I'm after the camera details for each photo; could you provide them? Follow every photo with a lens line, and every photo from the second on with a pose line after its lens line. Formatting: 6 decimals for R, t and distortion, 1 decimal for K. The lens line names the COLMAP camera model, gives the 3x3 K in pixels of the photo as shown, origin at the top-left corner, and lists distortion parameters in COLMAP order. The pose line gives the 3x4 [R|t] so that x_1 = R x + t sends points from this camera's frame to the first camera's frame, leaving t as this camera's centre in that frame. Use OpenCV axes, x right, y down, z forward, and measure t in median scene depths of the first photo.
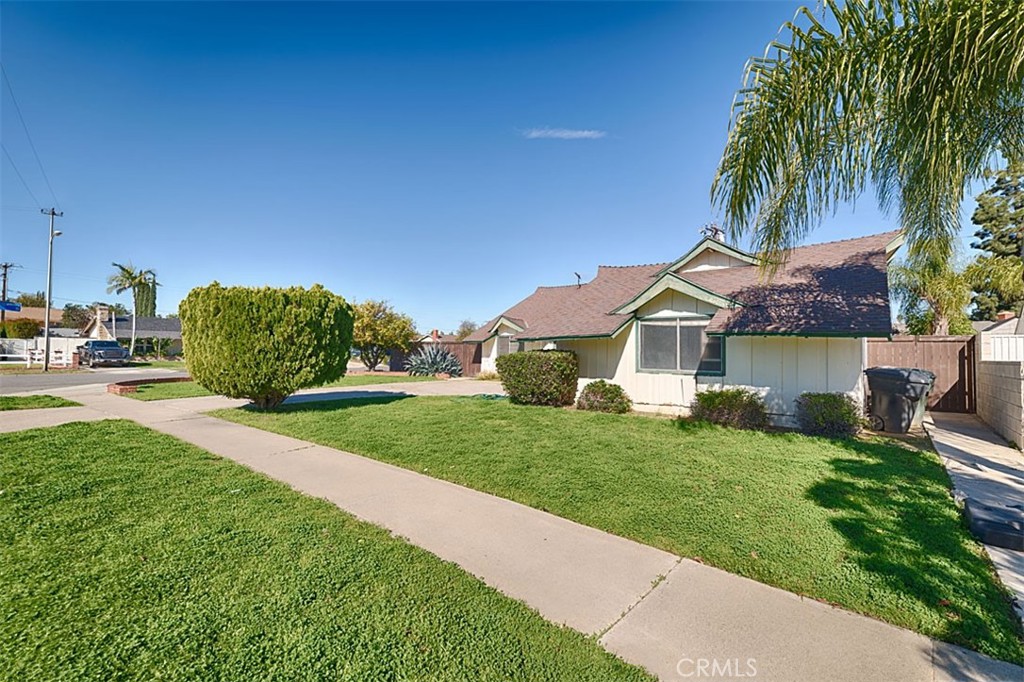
lens RADIAL K [[445.6, 0, 531.1], [0, 445.6, 341.4], [0, 0, 1]] dist [0.001357, -0.001302]
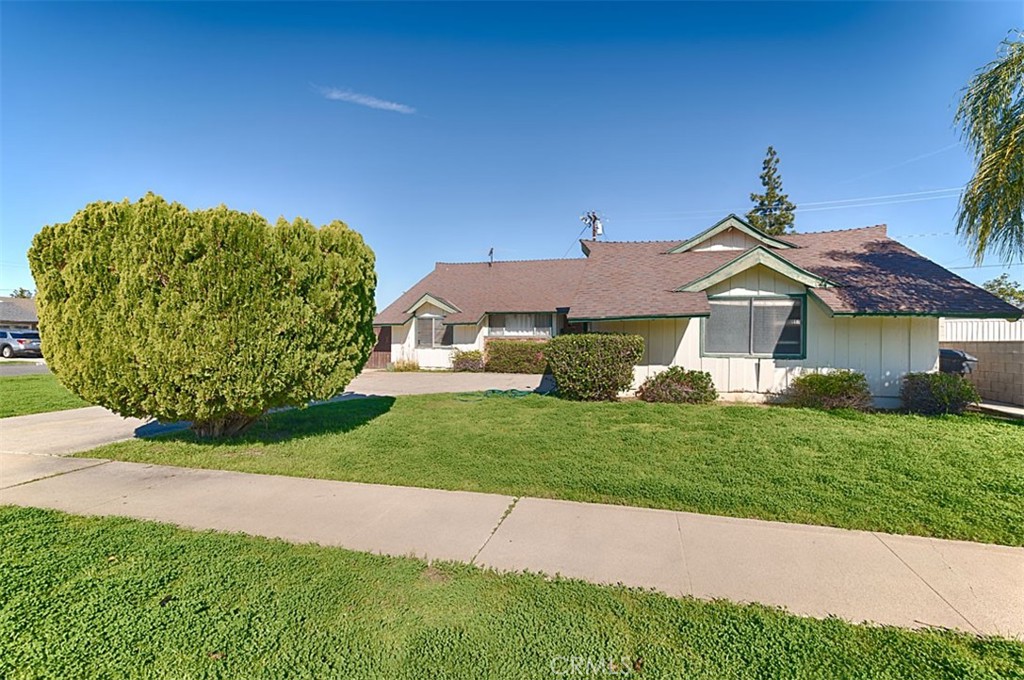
lens RADIAL K [[445.6, 0, 518.0], [0, 445.6, 347.4], [0, 0, 1]] dist [0.001357, -0.001302]
pose [[0.917516, -0.013475, 0.397471, -0.470599], [-0.004140, 0.999048, 0.043424, 0.012324], [-0.397678, -0.041488, 0.916586, 0.329647]]
